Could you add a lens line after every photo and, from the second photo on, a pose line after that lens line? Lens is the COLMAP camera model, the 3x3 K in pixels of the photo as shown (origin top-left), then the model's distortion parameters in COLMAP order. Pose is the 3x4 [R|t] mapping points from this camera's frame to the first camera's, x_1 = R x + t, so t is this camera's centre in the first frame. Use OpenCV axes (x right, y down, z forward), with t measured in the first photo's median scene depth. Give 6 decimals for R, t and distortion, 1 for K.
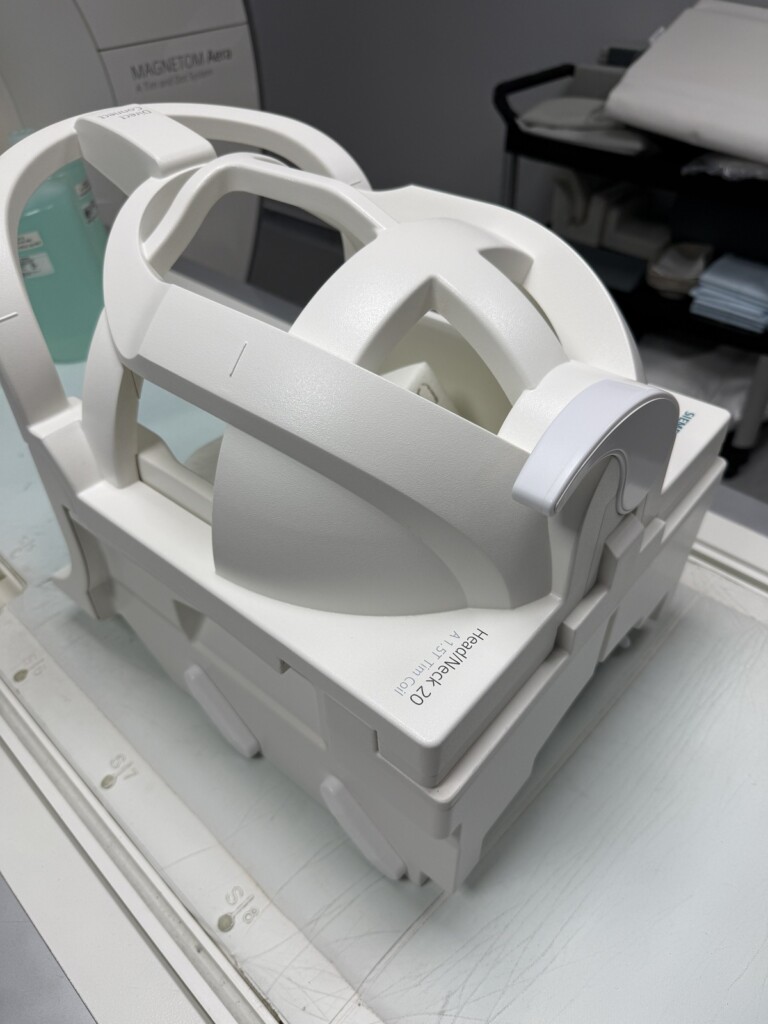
lens RADIAL K [[750.4, 0, 385.7], [0, 750.4, 507.6], [0, 0, 1]] dist [-0.017367, -0.001211]
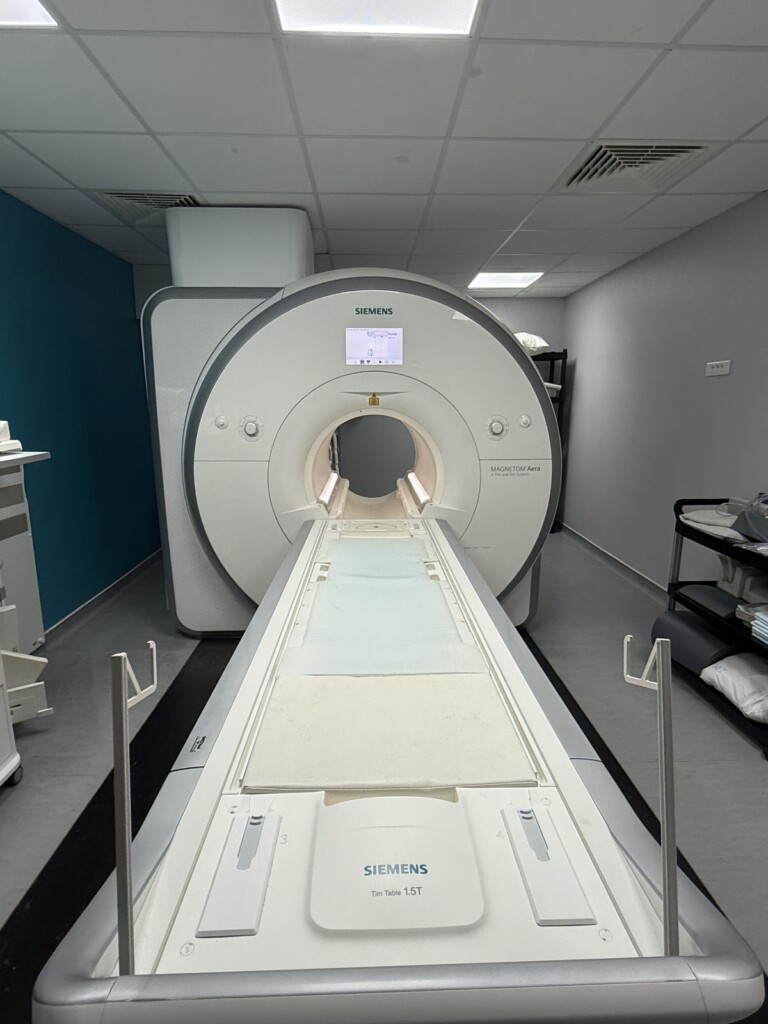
lens RADIAL K [[533.1, 0, 382.3], [0, 533.1, 511.0], [0, 0, 1]] dist [0.000874, 0.003241]
pose [[0.709547, 0.161394, -0.685926, 0.670890], [-0.467620, 0.836037, -0.287009, 0.236472], [0.527138, 0.524399, 0.668679, -0.346039]]
